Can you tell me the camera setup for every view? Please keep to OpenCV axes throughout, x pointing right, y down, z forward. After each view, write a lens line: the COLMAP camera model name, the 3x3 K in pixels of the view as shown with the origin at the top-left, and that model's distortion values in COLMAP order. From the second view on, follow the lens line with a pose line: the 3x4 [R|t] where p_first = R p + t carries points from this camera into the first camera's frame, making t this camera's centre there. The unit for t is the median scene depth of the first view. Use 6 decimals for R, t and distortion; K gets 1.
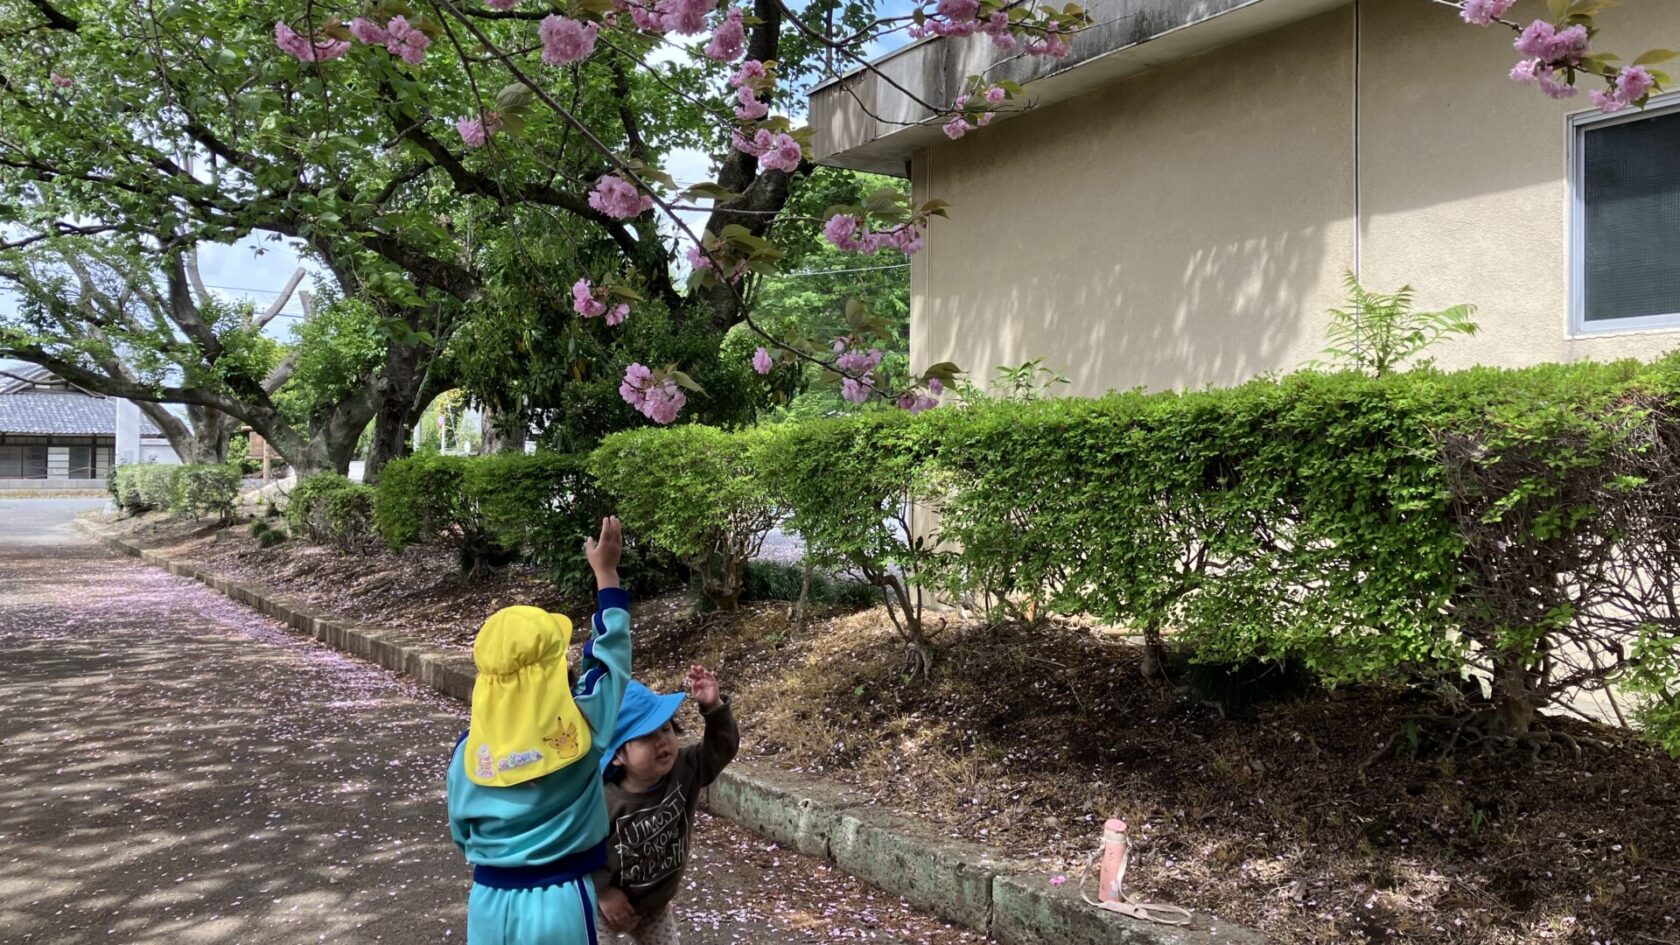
lens RADIAL K [[1393.6, 0, 850.5], [0, 1393.6, 463.9], [0, 0, 1]] dist [0.027418, -0.003978]
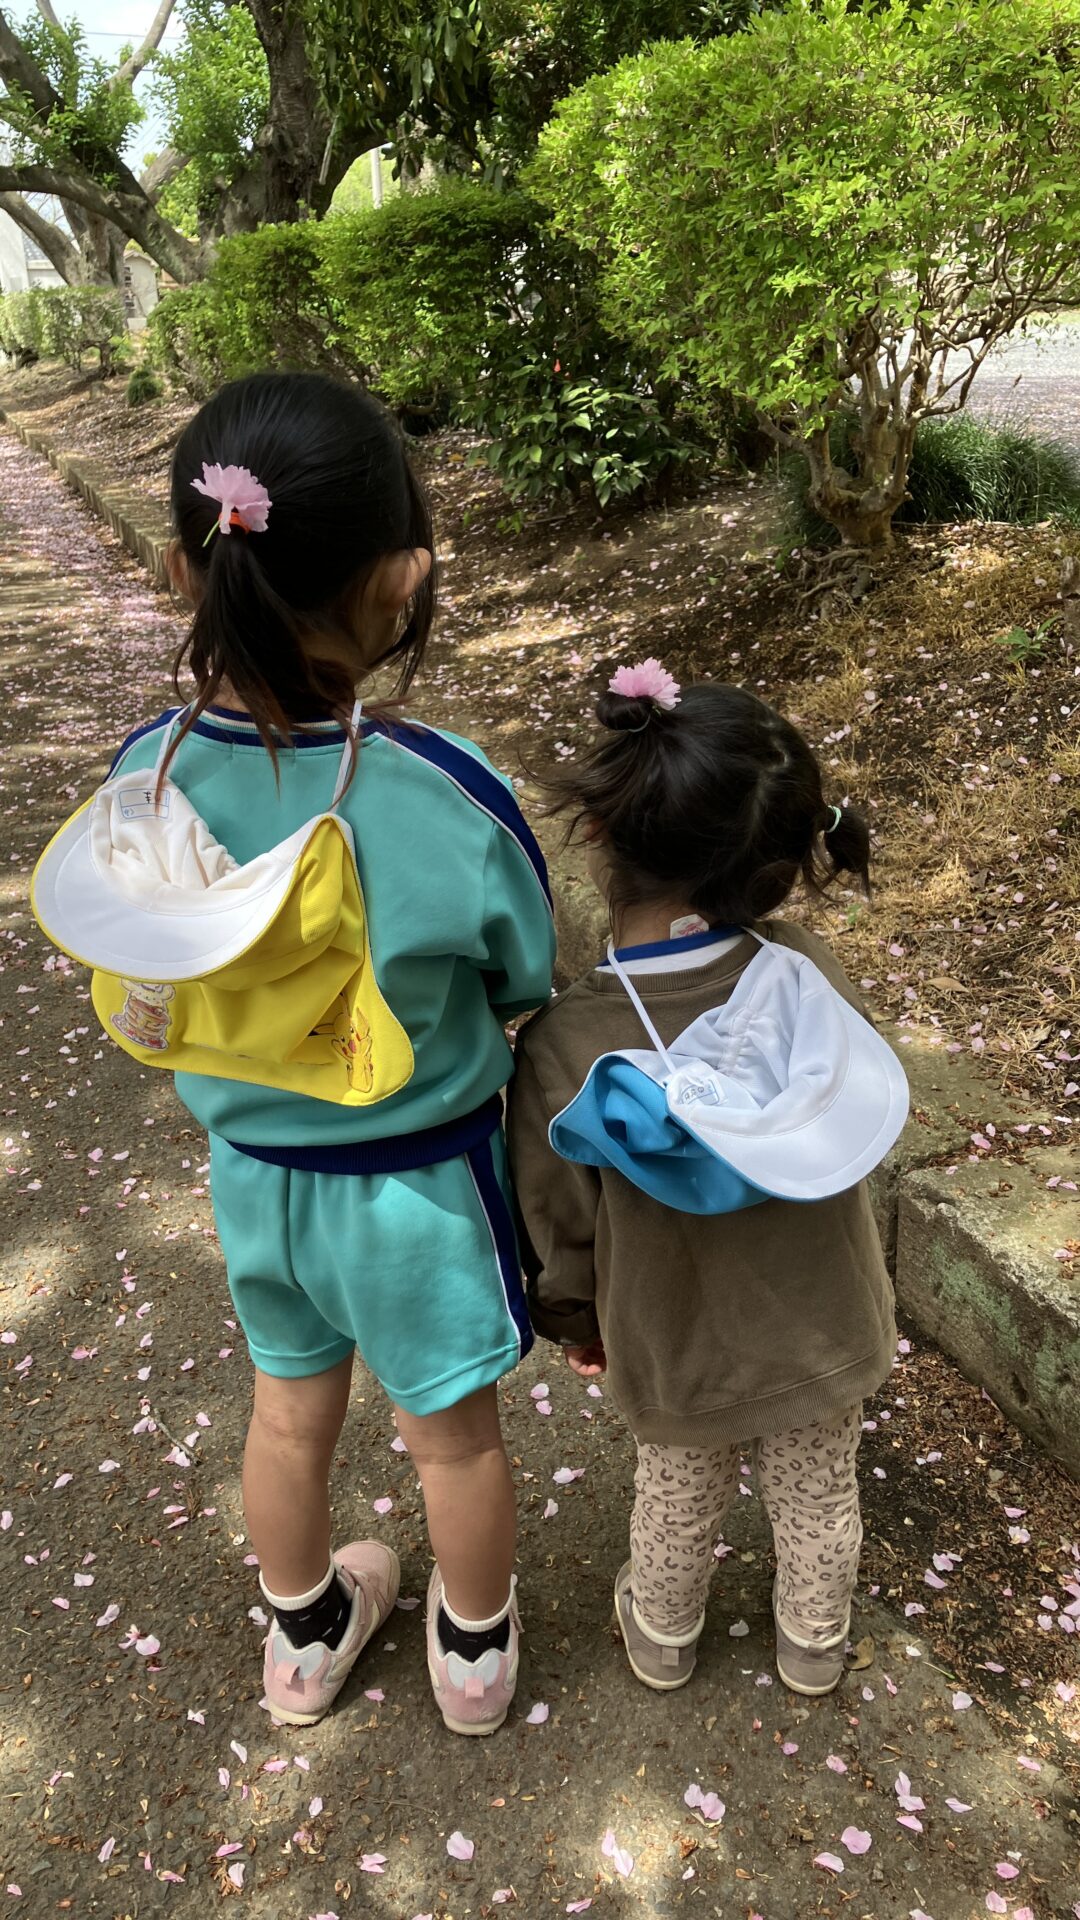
lens RADIAL K [[1592.7, 0, 557.7], [0, 1592.7, 961.7], [0, 0, 1]] dist [0.027418, -0.003978]
pose [[0.977649, 0.053758, -0.203253, -0.026240], [0.029049, 0.922945, 0.383834, 0.011727], [0.208226, -0.381160, 0.900755, 0.175835]]
